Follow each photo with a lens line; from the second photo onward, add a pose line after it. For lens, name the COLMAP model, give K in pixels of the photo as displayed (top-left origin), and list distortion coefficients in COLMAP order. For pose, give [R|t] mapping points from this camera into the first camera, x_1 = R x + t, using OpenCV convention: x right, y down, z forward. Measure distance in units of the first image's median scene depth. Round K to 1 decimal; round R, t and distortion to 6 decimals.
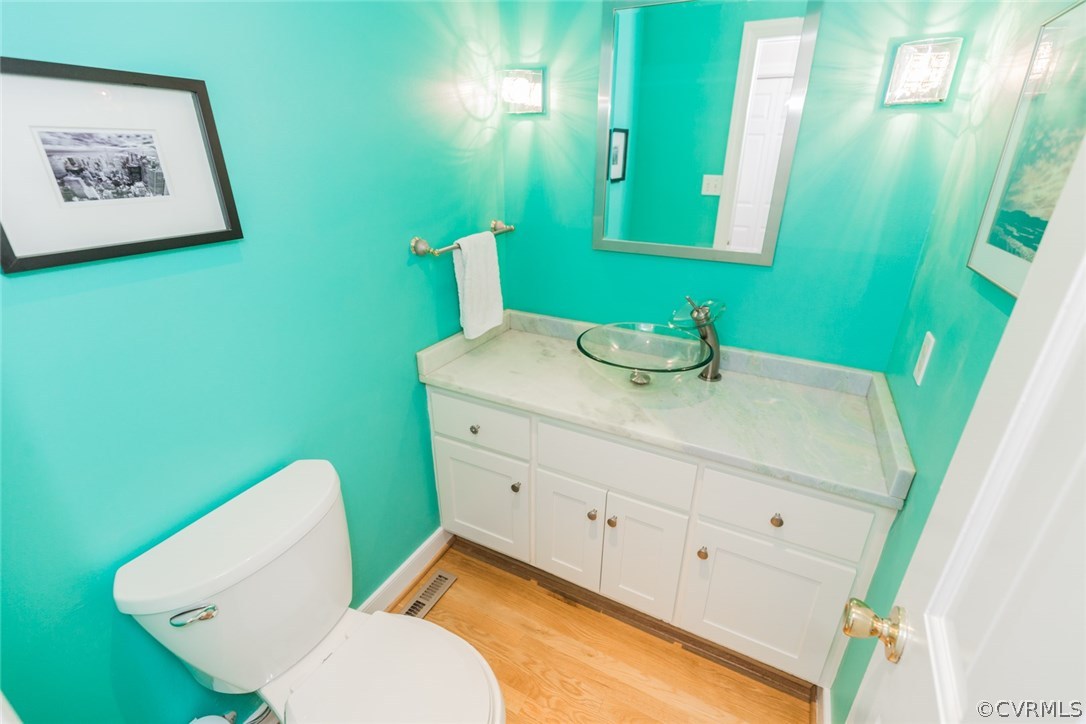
lens RADIAL K [[490.6, 0, 548.7], [0, 490.6, 362.8], [0, 0, 1]] dist [0.000250, -0.000022]
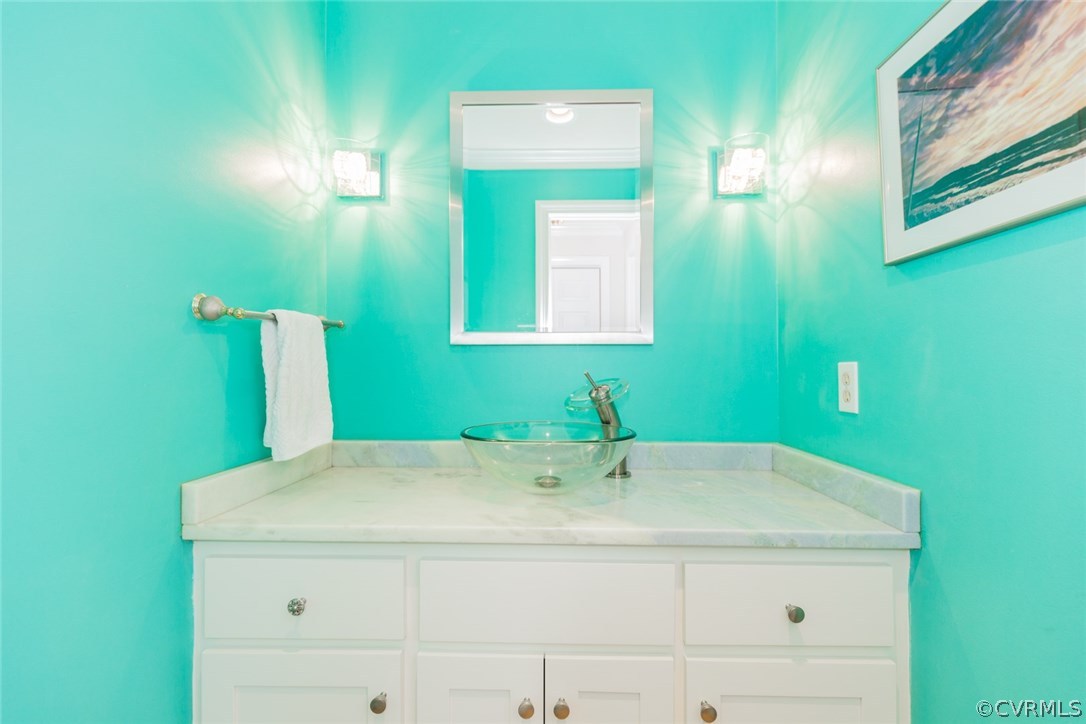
lens RADIAL K [[490.6, 0, 548.7], [0, 490.6, 362.8], [0, 0, 1]] dist [0.000250, -0.000022]
pose [[0.901173, -0.008331, 0.433380, -0.131333], [0.182217, 0.914463, -0.361324, 0.135322], [-0.393299, 0.404585, 0.825607, 0.301517]]
